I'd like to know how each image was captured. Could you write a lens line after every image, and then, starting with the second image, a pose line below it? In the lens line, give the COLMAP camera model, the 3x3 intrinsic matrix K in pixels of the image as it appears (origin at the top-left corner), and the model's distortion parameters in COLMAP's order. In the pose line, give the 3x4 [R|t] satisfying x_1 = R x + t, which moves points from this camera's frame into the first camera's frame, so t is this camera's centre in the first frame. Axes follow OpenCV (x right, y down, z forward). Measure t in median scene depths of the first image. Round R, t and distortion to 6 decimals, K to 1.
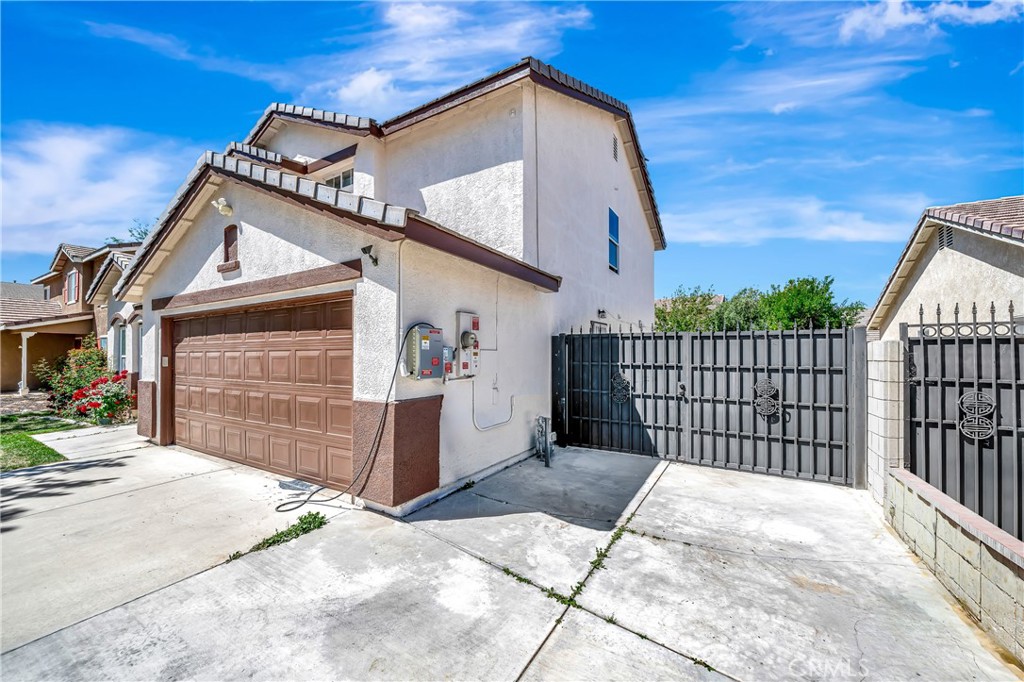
lens RADIAL K [[374.7, 0, 512.2], [0, 374.7, 346.8], [0, 0, 1]] dist [-0.000861, 0.000137]
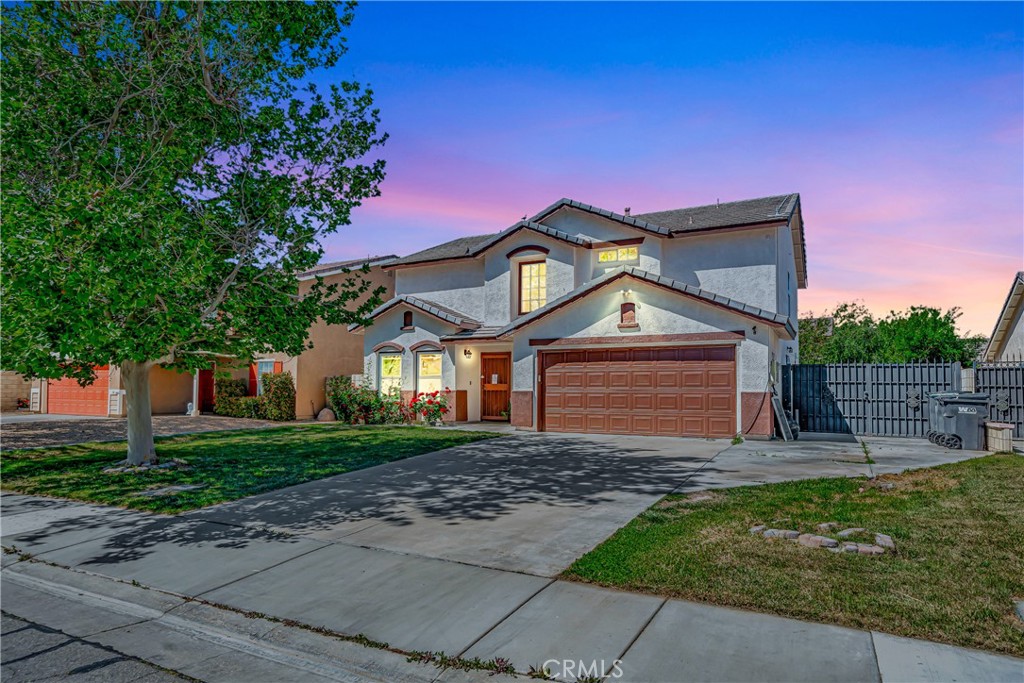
lens RADIAL K [[586.1, 0, 509.1], [0, 586.1, 364.2], [0, 0, 1]] dist [0.002443, 0.000314]
pose [[0.998825, 0.011400, 0.047099, -1.450287], [-0.010037, 0.999527, -0.029056, 0.064762], [-0.047408, 0.028550, 0.998468, -1.808372]]
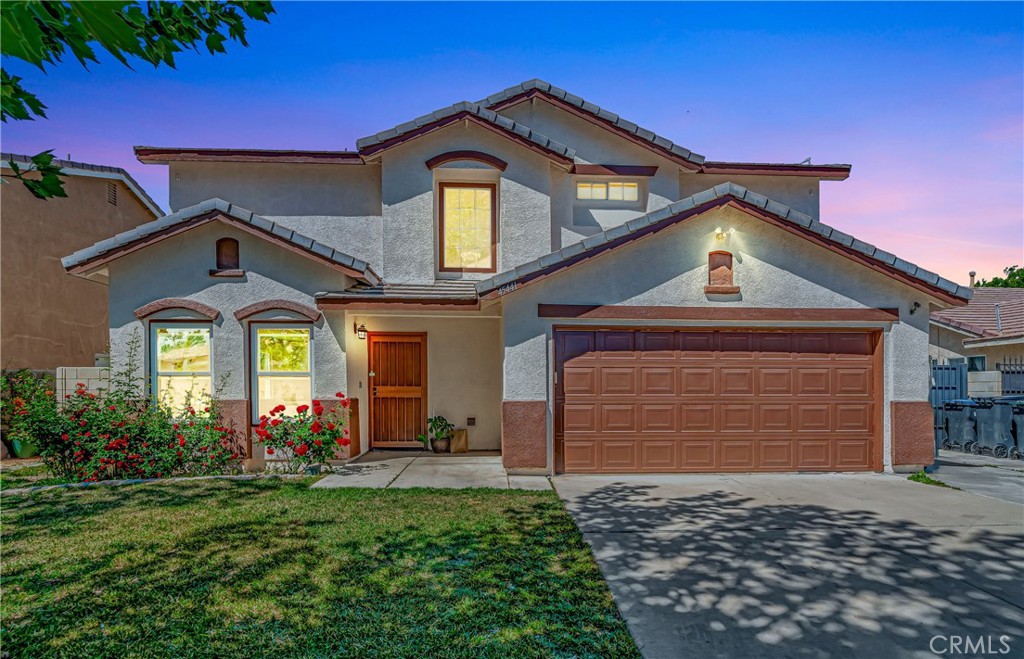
lens RADIAL K [[508.6, 0, 485.4], [0, 508.6, 393.8], [0, 0, 1]] dist [-0.000625, 0.000029]
pose [[0.836397, 0.002499, 0.548118, -2.106693], [-0.014097, 0.999757, 0.016954, 0.071469], [-0.547942, -0.021907, 0.836229, 0.135399]]
